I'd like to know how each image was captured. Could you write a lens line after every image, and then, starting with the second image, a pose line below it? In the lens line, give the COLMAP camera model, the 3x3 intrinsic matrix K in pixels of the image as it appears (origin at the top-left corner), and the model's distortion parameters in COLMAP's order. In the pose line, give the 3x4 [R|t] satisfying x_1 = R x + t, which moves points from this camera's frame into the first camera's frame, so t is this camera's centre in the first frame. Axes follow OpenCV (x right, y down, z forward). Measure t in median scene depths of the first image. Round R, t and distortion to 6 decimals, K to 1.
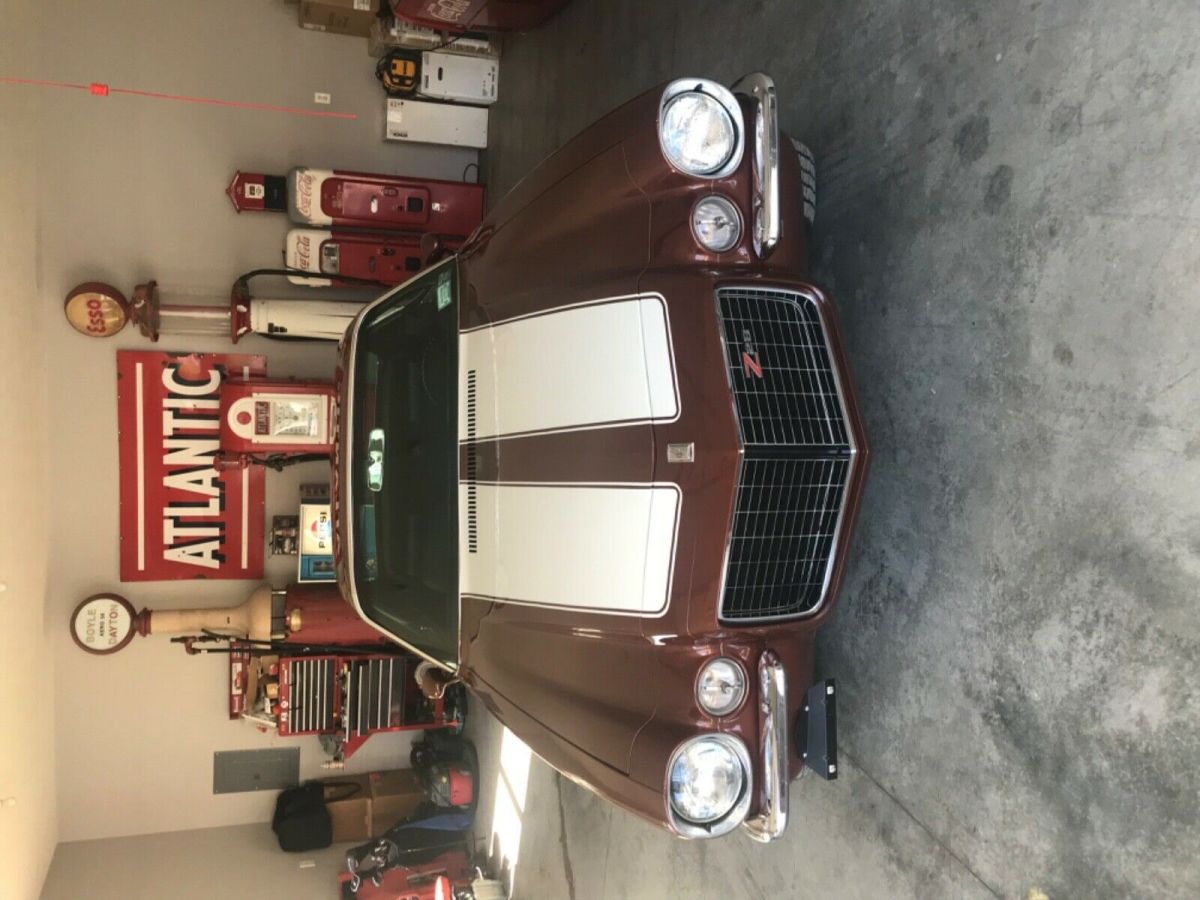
lens RADIAL K [[993.9, 0, 593.4], [0, 993.9, 453.4], [0, 0, 1]] dist [0.010916, 0.008833]
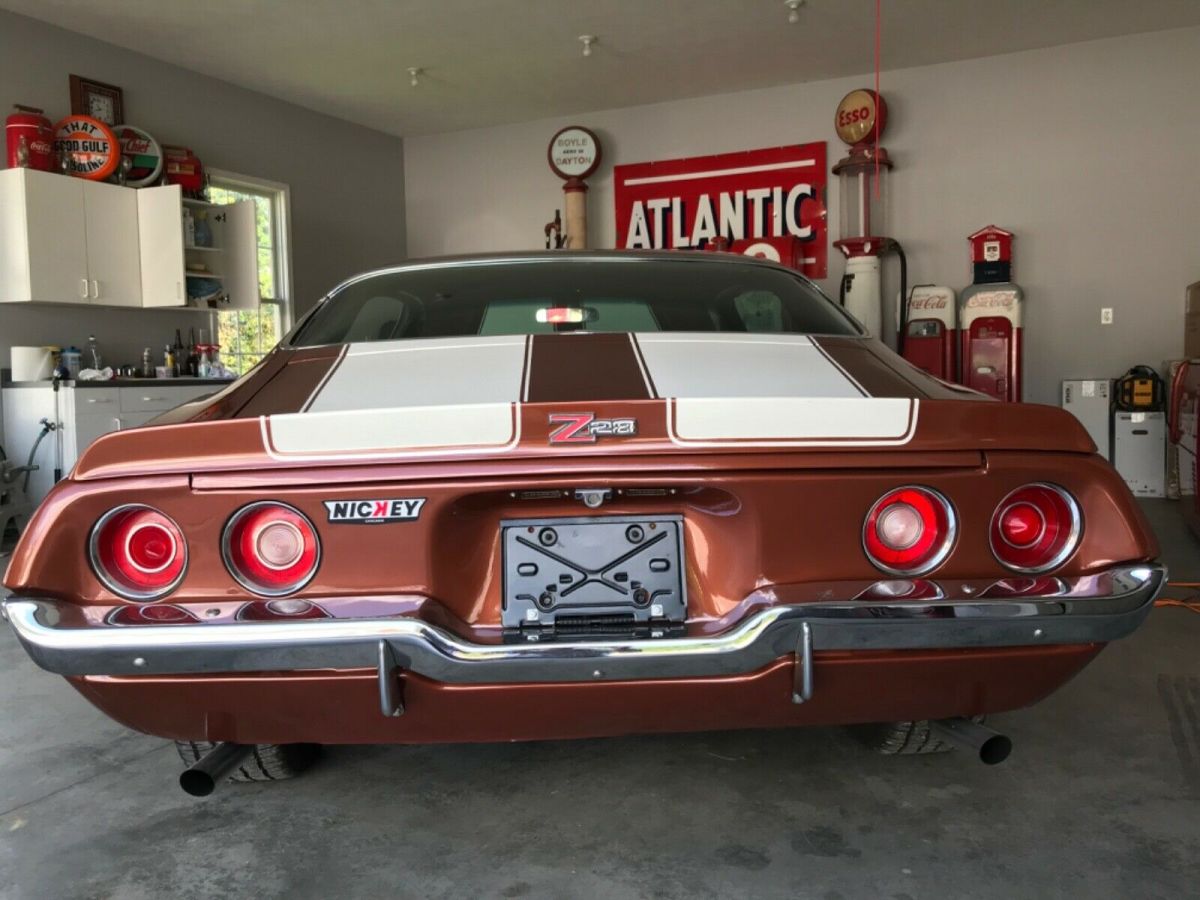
lens RADIAL K [[993.9, 0, 593.4], [0, 993.9, 453.4], [0, 0, 1]] dist [0.010916, 0.008833]
pose [[-0.041853, 0.973200, -0.226122, 0.087783], [-0.970540, 0.014147, 0.240523, -0.113934], [0.237276, 0.229527, 0.943937, 0.030793]]
